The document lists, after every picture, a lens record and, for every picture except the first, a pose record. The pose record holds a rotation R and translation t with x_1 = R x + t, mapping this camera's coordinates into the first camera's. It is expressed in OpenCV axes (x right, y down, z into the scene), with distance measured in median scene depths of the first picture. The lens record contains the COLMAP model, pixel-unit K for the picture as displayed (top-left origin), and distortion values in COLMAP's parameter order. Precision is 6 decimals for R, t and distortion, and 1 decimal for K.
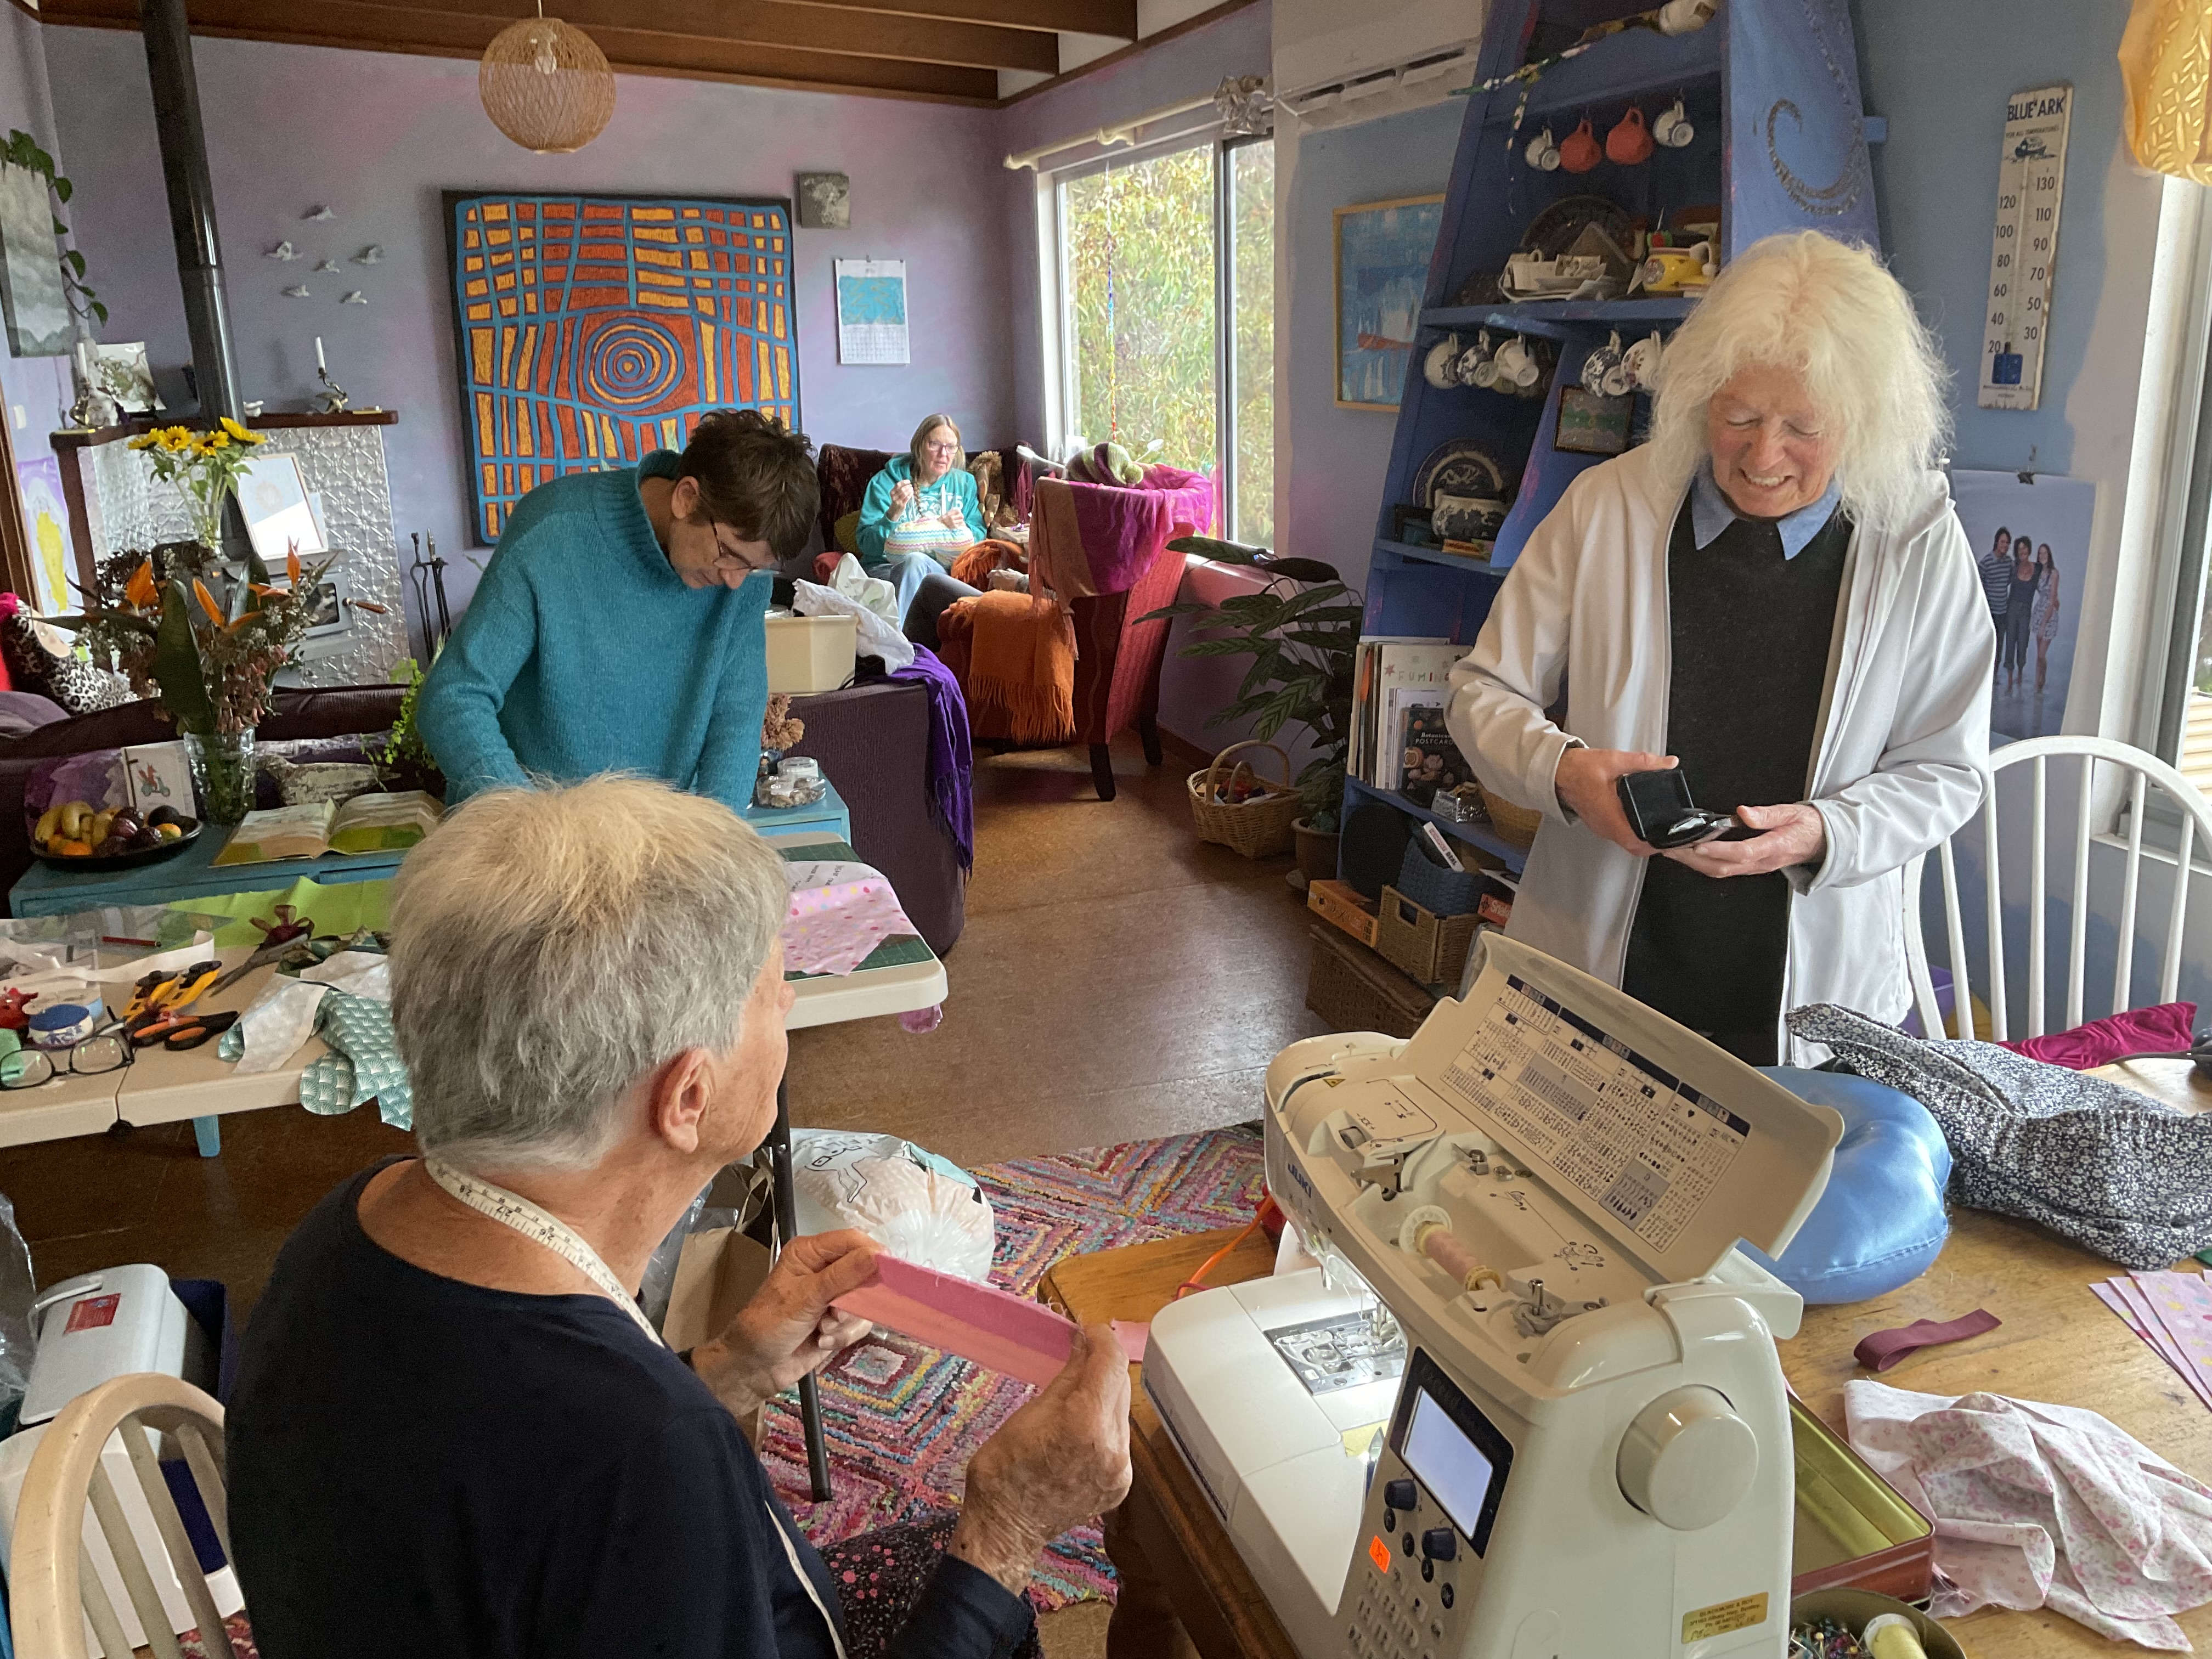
lens RADIAL K [[1783.8, 0, 1109.0], [0, 1783.8, 836.1], [0, 0, 1]] dist [0.059649, -0.098157]
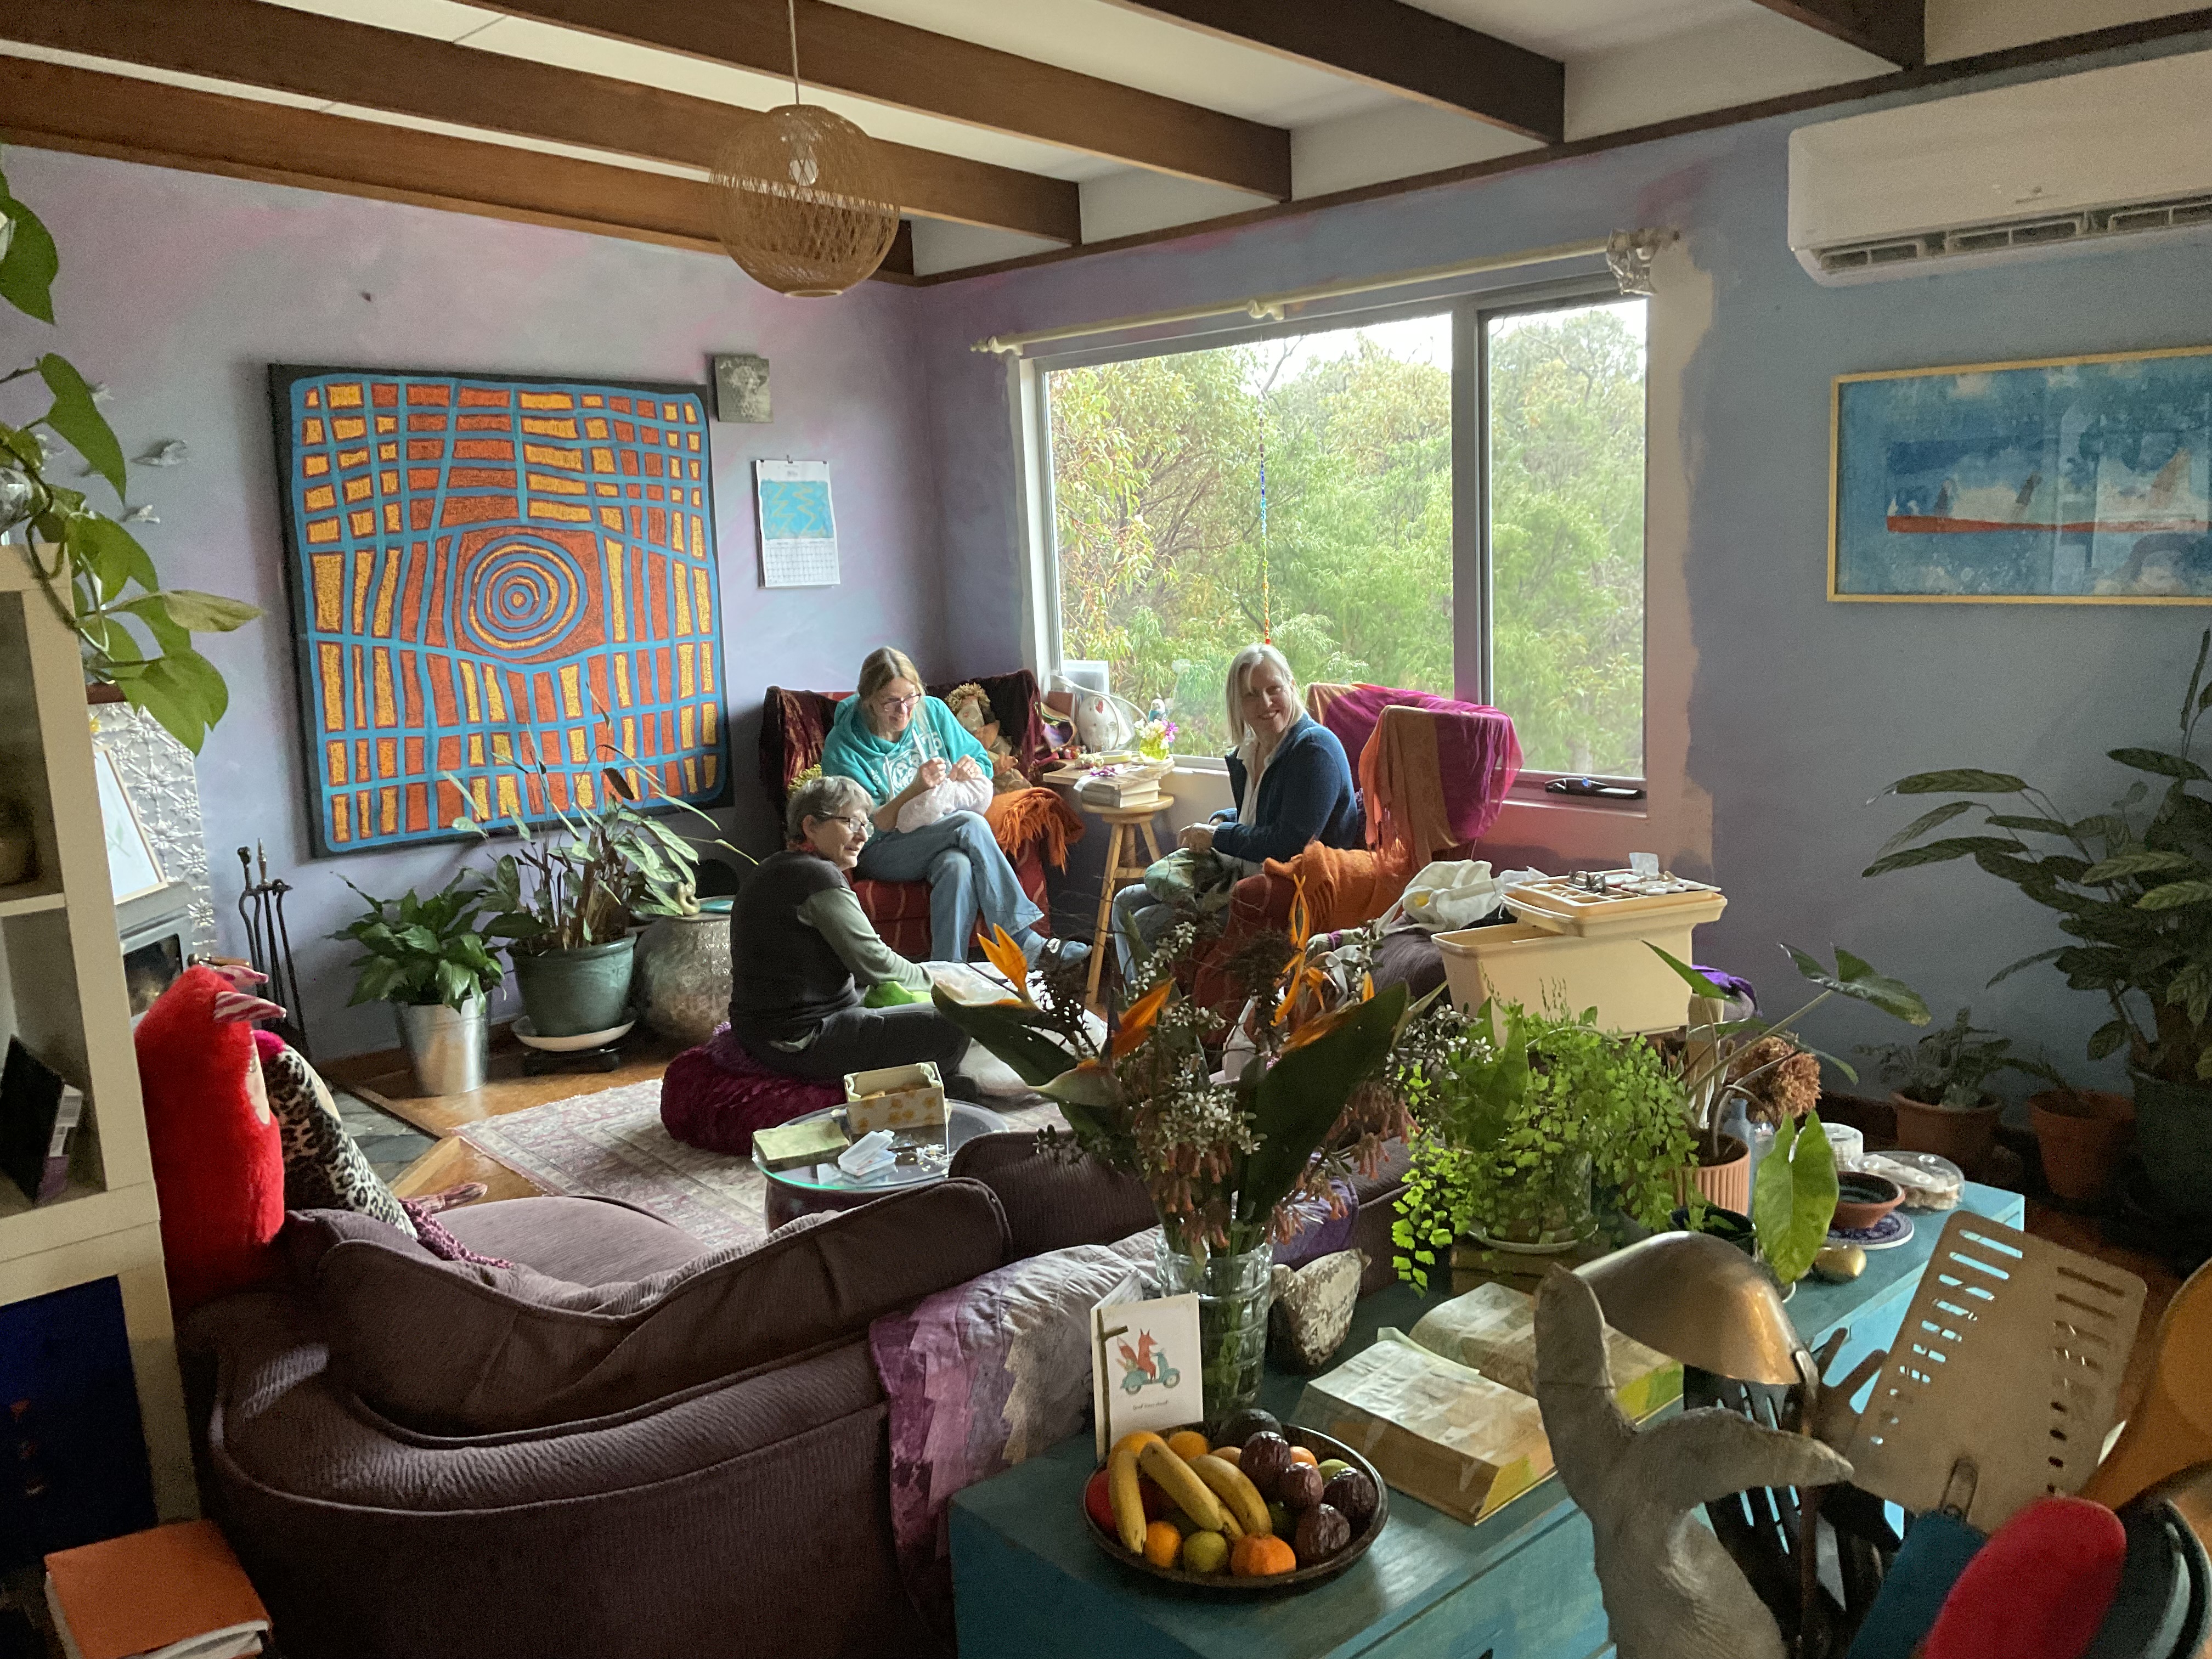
lens RADIAL K [[1783.8, 0, 1109.0], [0, 1783.8, 836.1], [0, 0, 1]] dist [0.059649, -0.098157]
pose [[0.913366, -0.088158, 0.397481, -0.351255], [0.135562, 0.986420, -0.092727, -0.064083], [-0.383909, 0.138577, 0.912913, 0.245798]]
